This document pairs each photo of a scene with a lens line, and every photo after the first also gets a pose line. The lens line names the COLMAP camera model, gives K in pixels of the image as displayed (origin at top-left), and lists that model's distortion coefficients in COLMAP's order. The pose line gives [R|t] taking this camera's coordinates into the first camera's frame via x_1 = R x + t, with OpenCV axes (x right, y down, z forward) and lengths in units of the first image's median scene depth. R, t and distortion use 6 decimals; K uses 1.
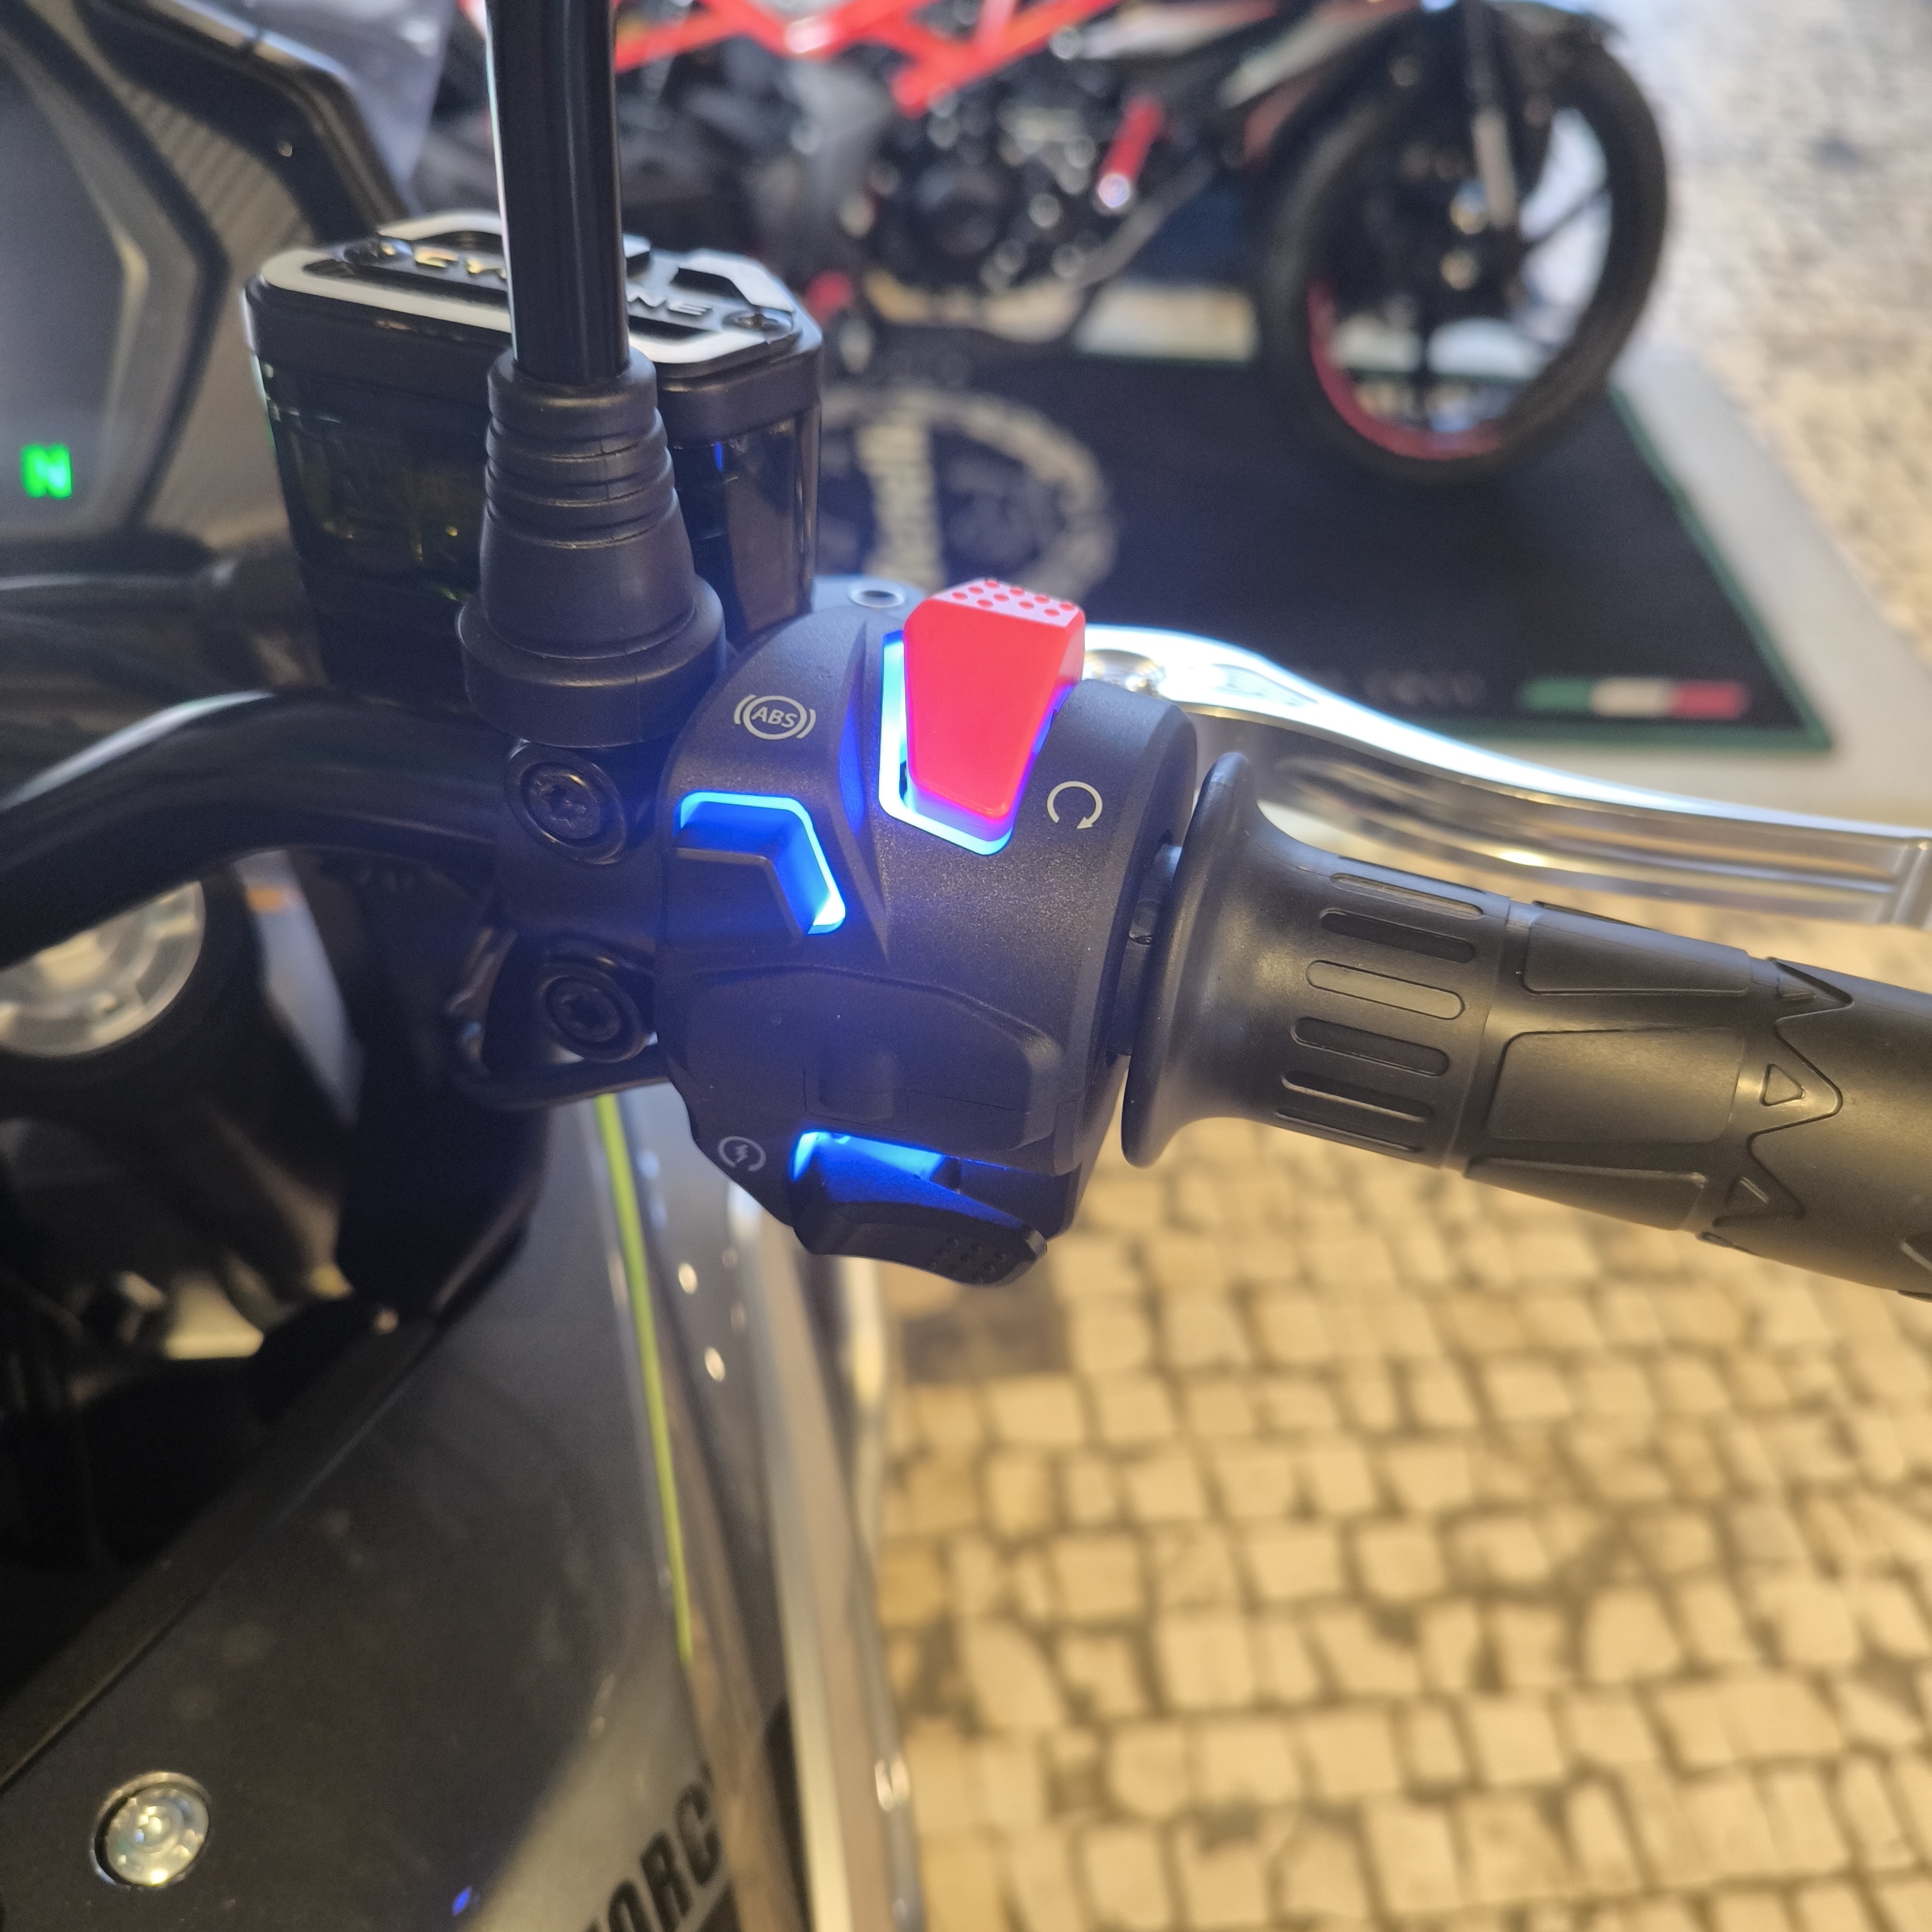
lens RADIAL K [[1915.1, 0, 1007.3], [0, 1915.1, 937.1], [0, 0, 1]] dist [-0.025402, 0.000000]
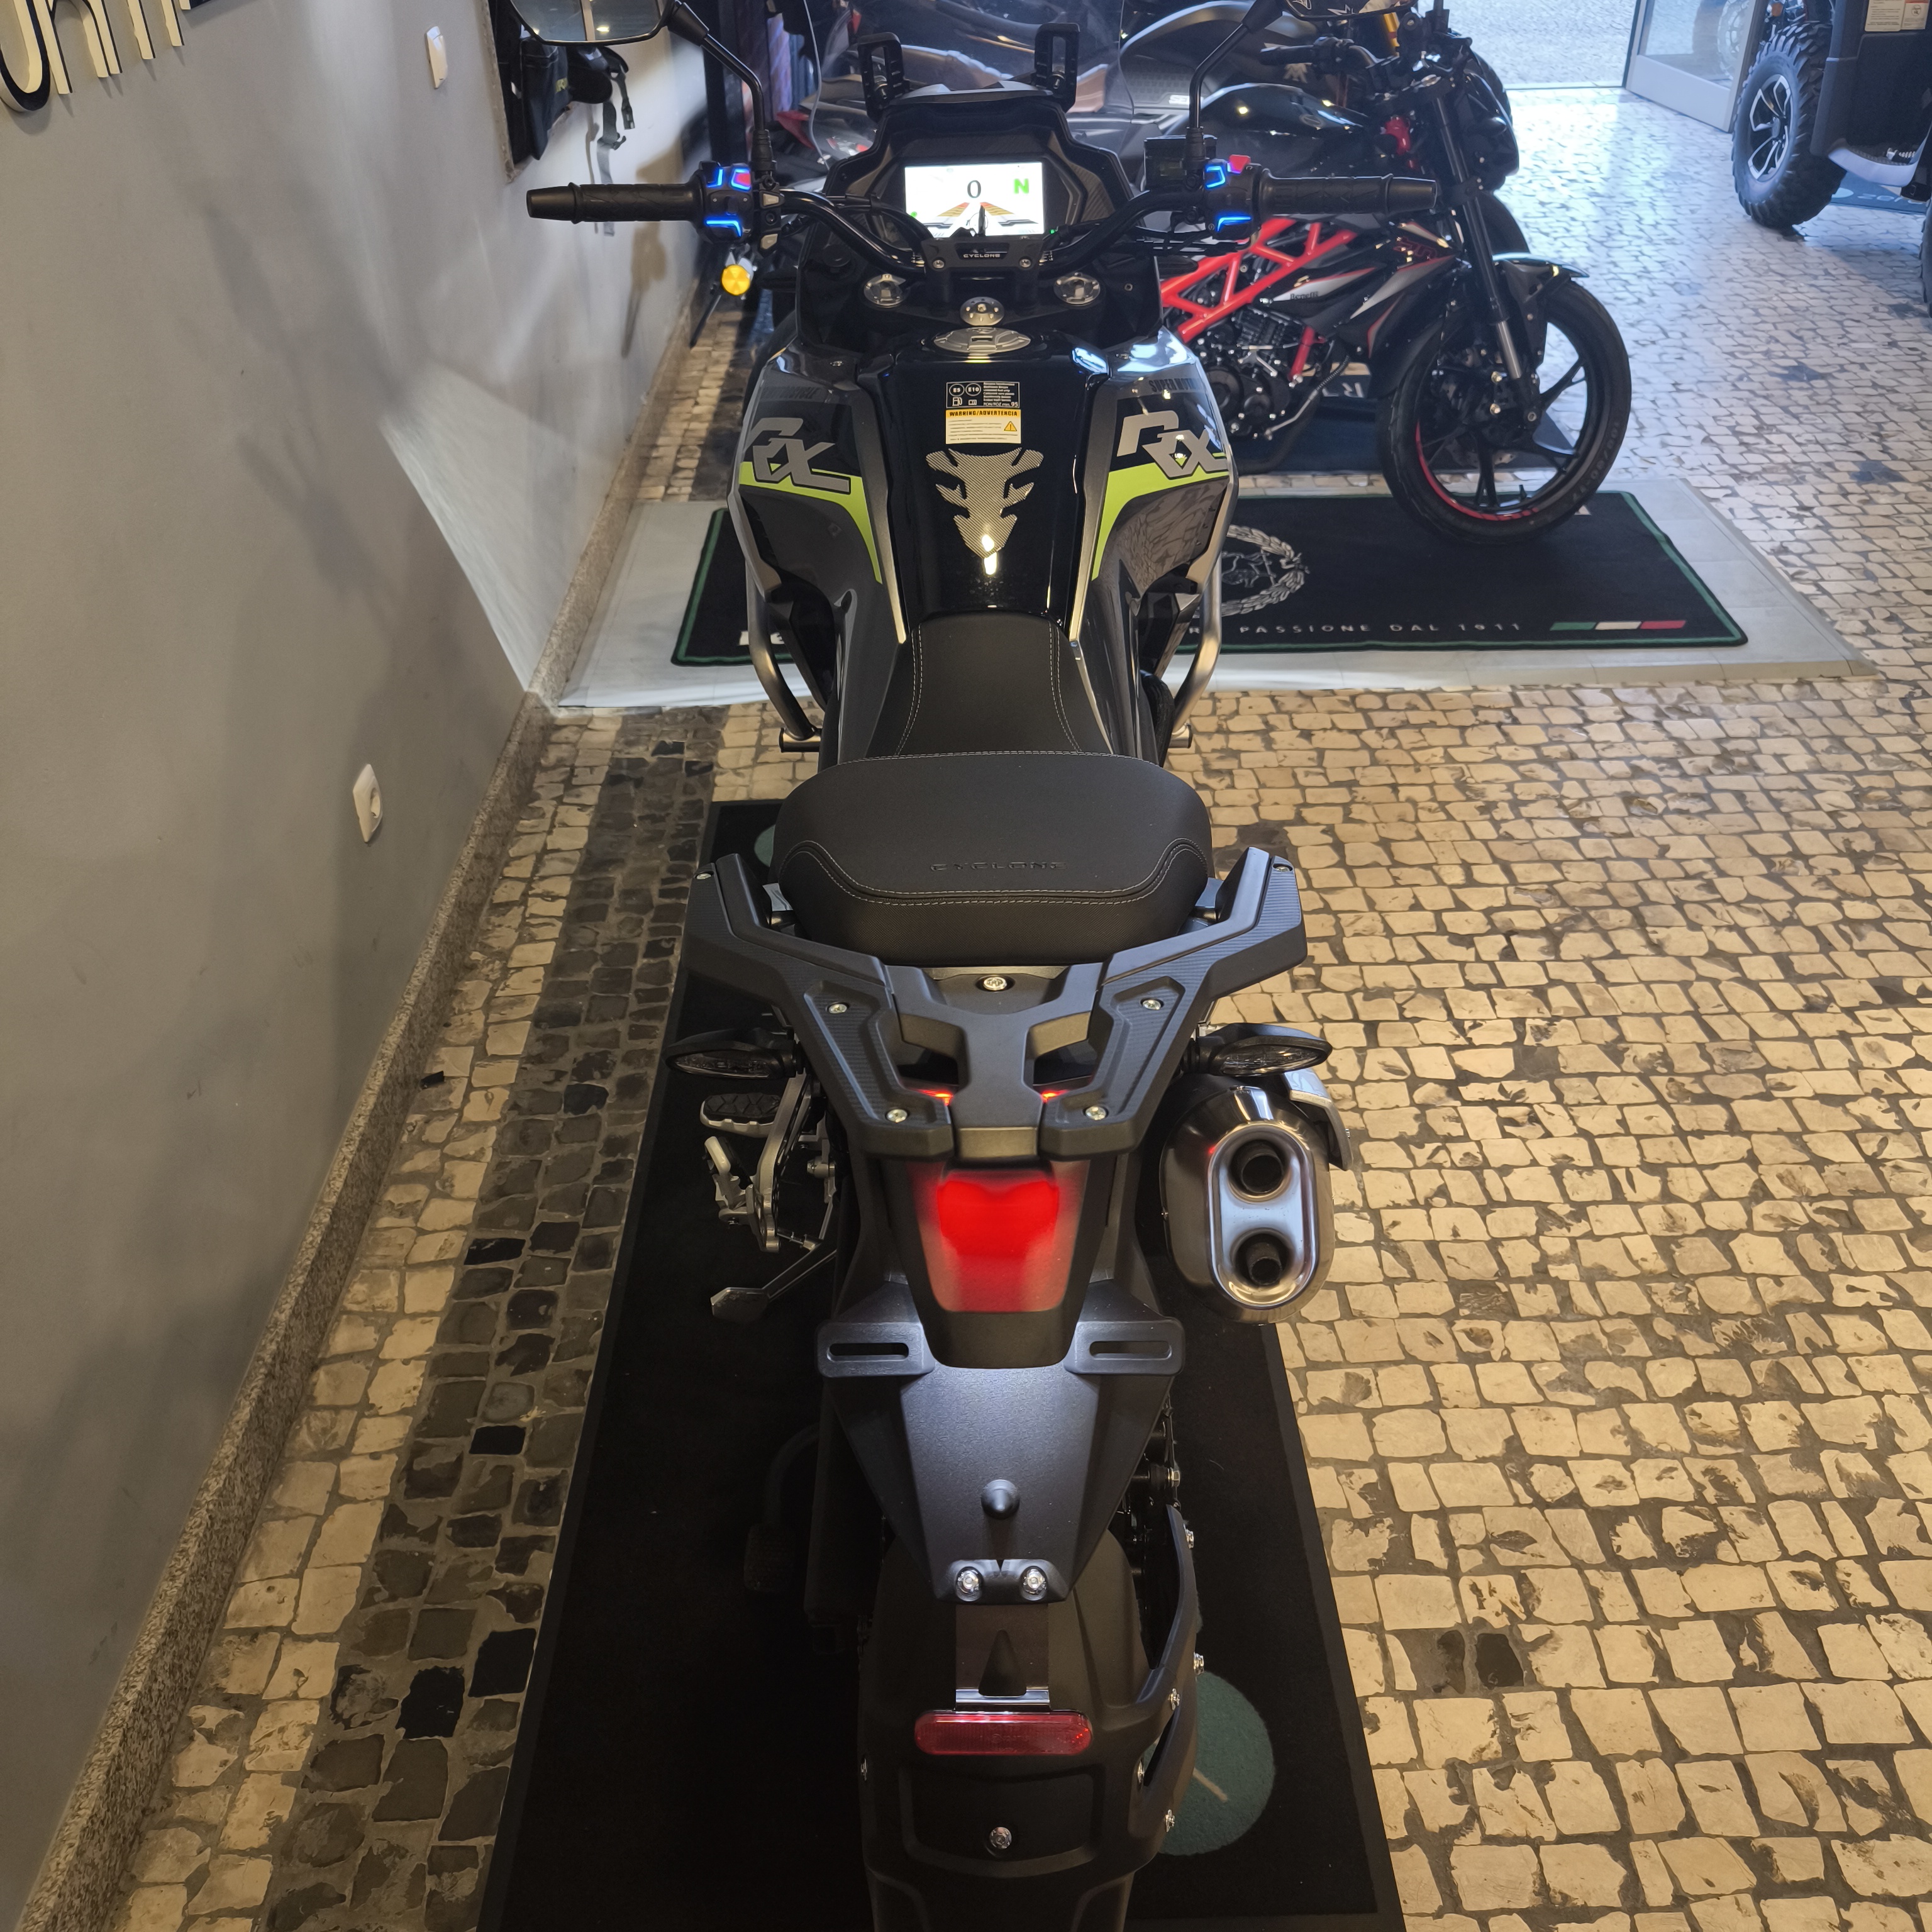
lens RADIAL K [[1796.7, 0, 973.2], [0, 1796.7, 969.6], [0, 0, 1]] dist [0.011203, 0.000000]
pose [[0.986229, -0.054336, -0.156205, -0.015285], [0.023327, 0.980749, -0.193873, 0.742662], [0.163732, 0.187559, 0.968511, -0.946342]]
